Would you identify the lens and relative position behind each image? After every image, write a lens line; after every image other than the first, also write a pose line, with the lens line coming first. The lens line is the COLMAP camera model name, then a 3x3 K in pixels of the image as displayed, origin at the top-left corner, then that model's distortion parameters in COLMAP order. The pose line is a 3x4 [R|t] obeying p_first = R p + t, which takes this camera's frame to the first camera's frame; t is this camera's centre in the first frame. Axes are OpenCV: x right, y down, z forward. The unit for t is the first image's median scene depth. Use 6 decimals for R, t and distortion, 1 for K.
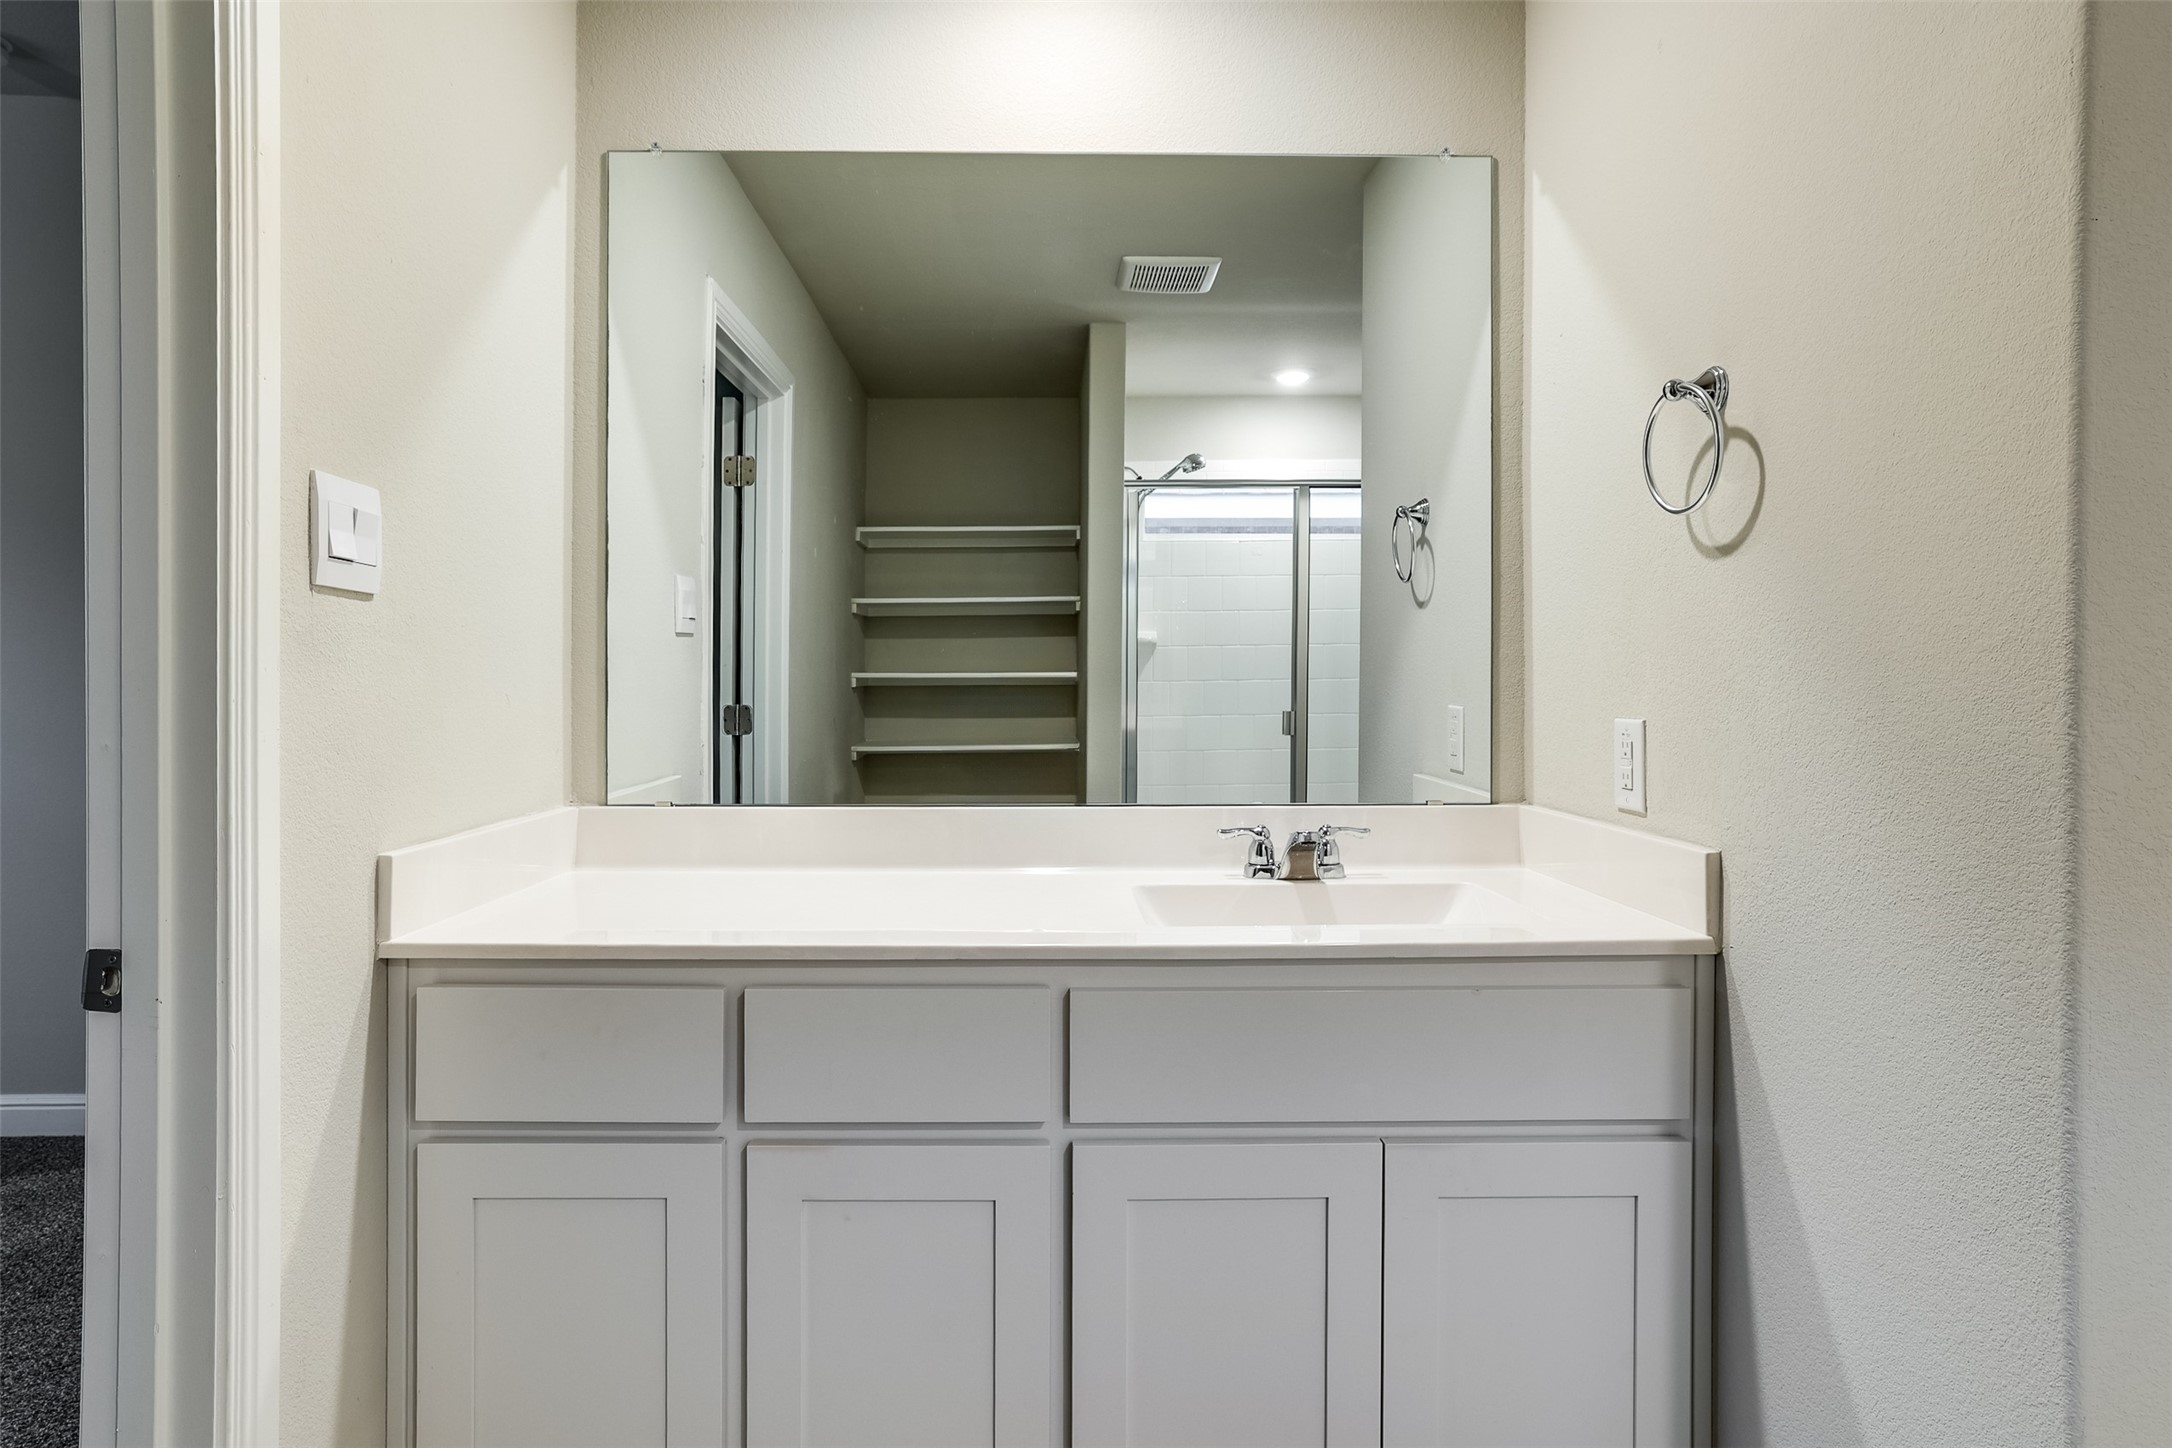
lens RADIAL K [[1217.9, 0, 1073.6], [0, 1217.9, 706.3], [0, 0, 1]] dist [0.005567, 0.002616]
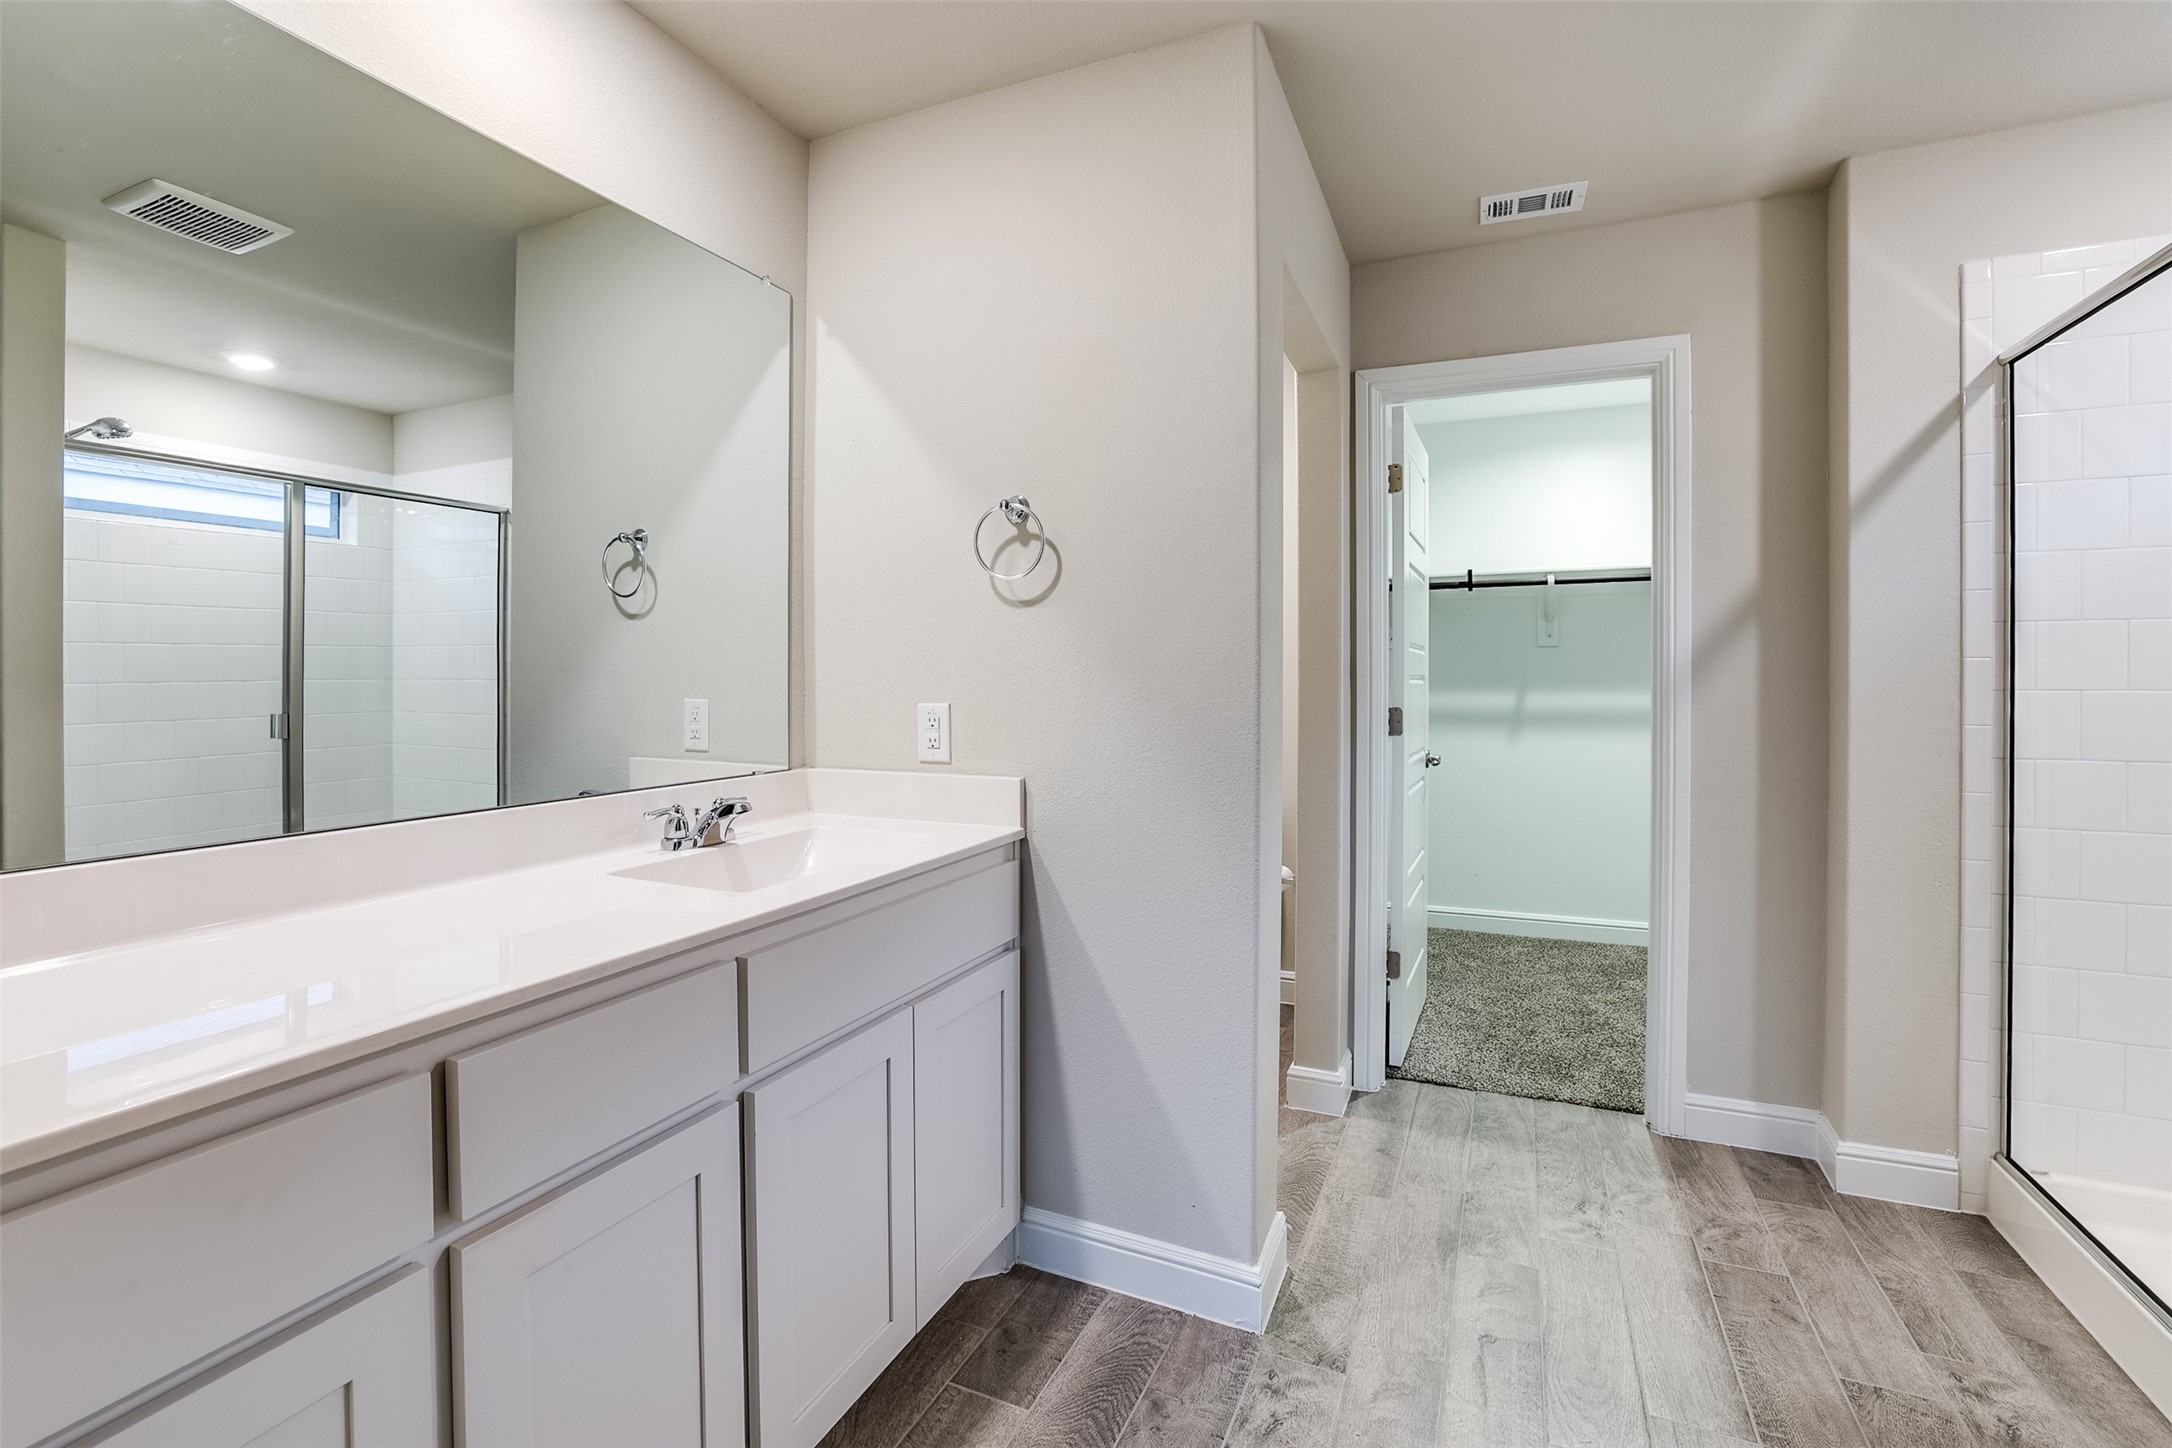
lens RADIAL K [[956.8, 0, 1067.6], [0, 956.8, 711.1], [0, 0, 1]] dist [-0.029117, 0.002097]
pose [[0.418300, -0.025901, 0.907940, -0.508226], [0.020647, 0.999606, 0.019003, 0.000473], [-0.908074, 0.010798, 0.418670, 0.286638]]
